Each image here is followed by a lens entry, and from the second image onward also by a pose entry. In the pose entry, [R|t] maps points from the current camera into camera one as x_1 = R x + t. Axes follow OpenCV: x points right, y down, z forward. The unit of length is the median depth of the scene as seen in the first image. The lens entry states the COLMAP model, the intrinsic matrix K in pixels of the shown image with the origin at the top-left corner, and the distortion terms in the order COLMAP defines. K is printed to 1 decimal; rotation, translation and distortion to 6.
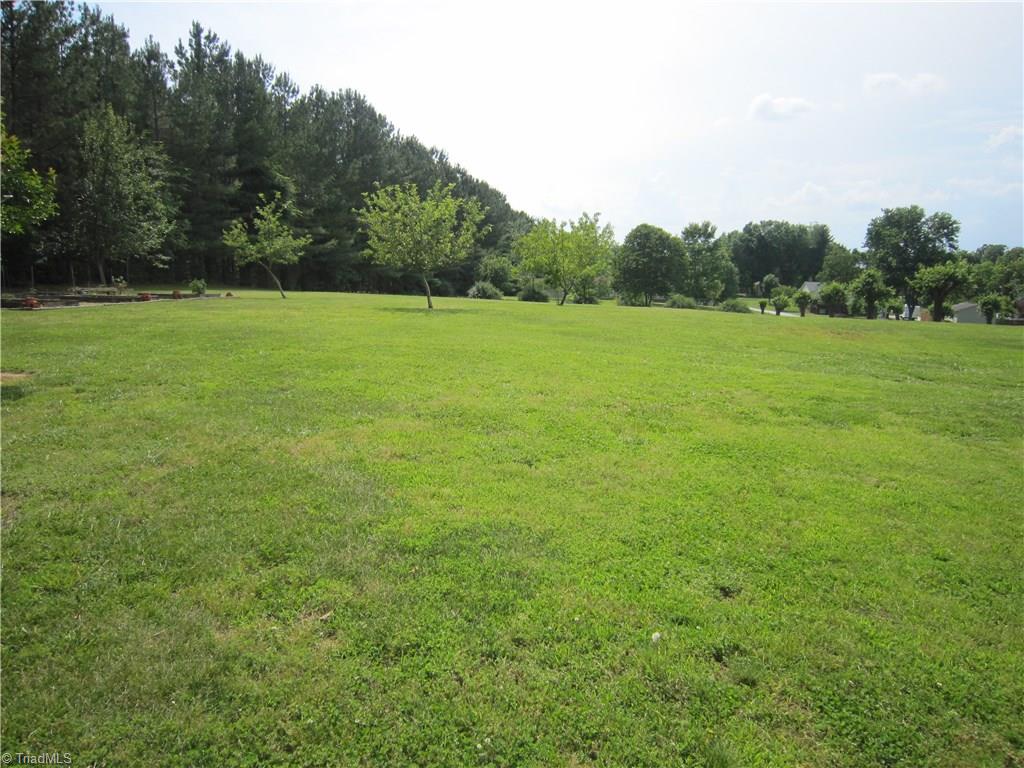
lens RADIAL K [[730.4, 0, 512.0], [0, 730.4, 383.0], [0, 0, 1]] dist [-0.034305, -0.004179]
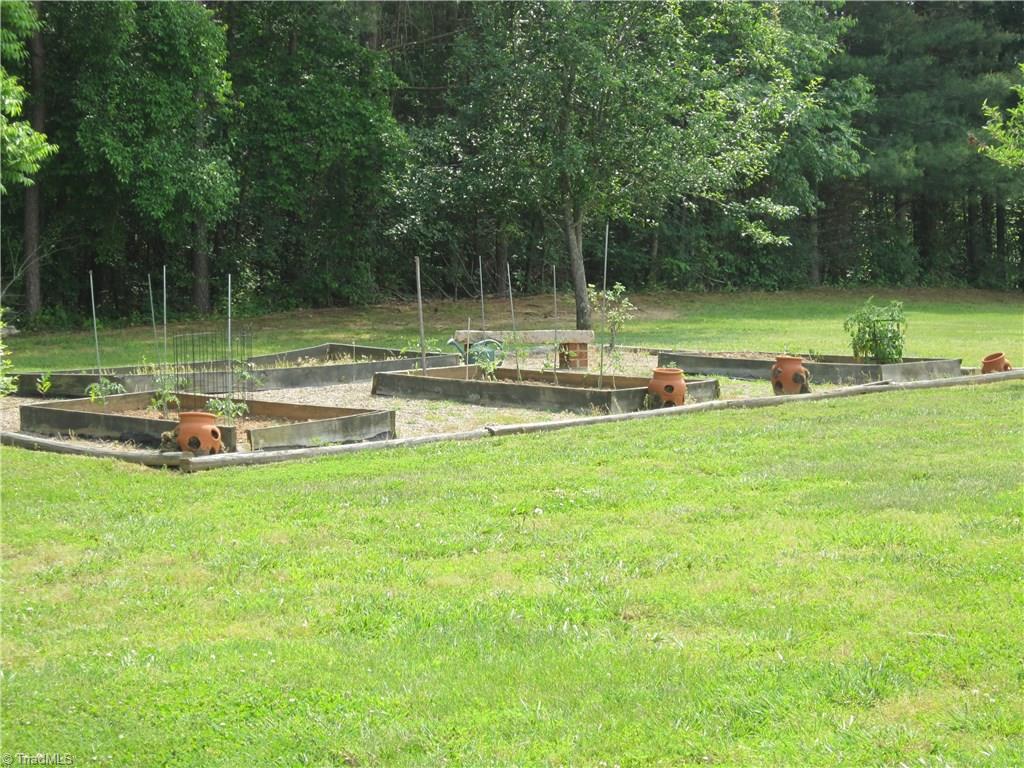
lens RADIAL K [[2161.0, 0, 512.2], [0, 2161.0, 383.4], [0, 0, 1]] dist [-0.071164, 0.000000]
pose [[0.836350, 0.026751, -0.547542, -0.099662], [-0.069485, 0.995926, -0.057478, -0.048334], [0.543774, 0.086118, 0.834802, 0.237544]]
